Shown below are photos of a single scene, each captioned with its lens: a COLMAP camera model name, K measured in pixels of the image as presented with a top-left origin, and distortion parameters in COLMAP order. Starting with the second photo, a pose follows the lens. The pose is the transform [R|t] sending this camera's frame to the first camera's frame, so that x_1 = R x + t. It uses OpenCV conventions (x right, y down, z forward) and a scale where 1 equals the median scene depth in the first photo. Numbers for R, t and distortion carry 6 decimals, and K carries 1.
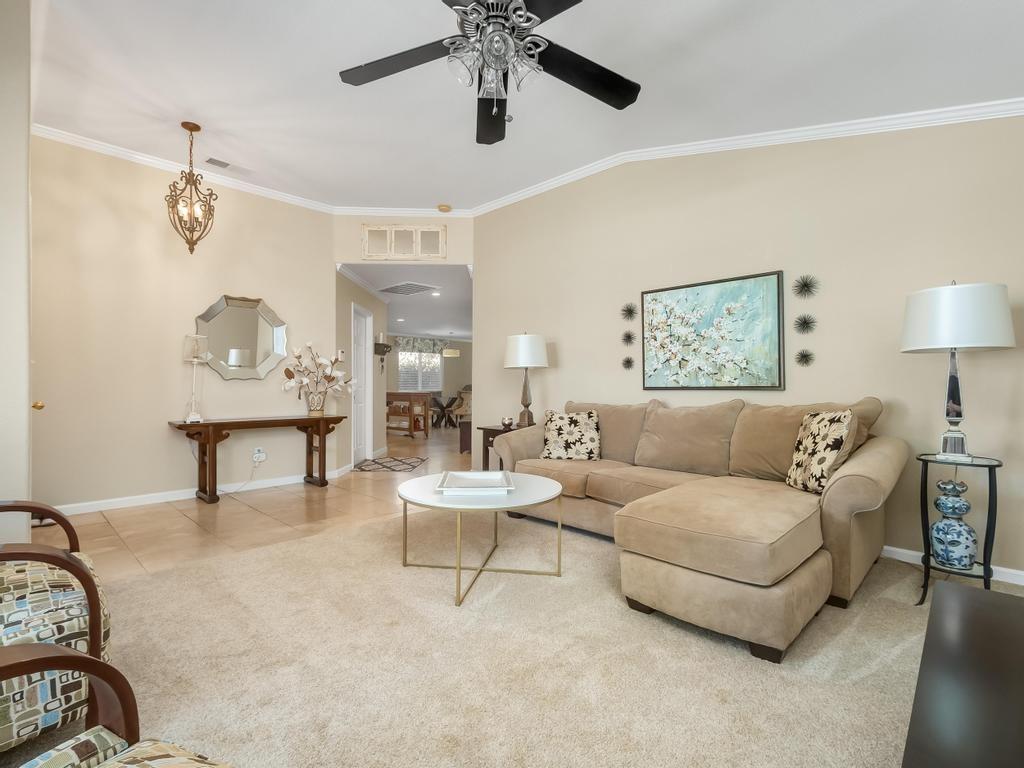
lens RADIAL K [[506.8, 0, 513.2], [0, 506.8, 383.5], [0, 0, 1]] dist [-0.003574, -0.000200]
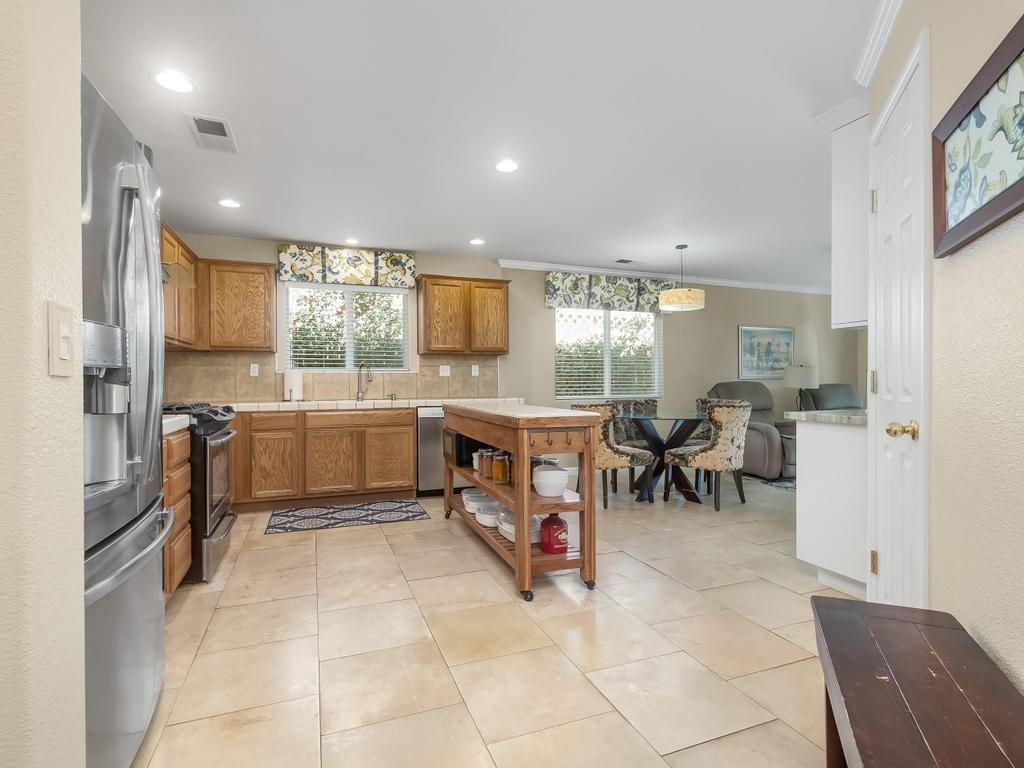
lens RADIAL K [[506.8, 0, 513.1], [0, 506.8, 381.9], [0, 0, 1]] dist [-0.003574, -0.000200]
pose [[0.910535, 0.000226, -0.413432, -0.080472], [0.001822, 0.999988, 0.004560, -0.001001], [0.413428, -0.004905, 0.910523, 0.600595]]
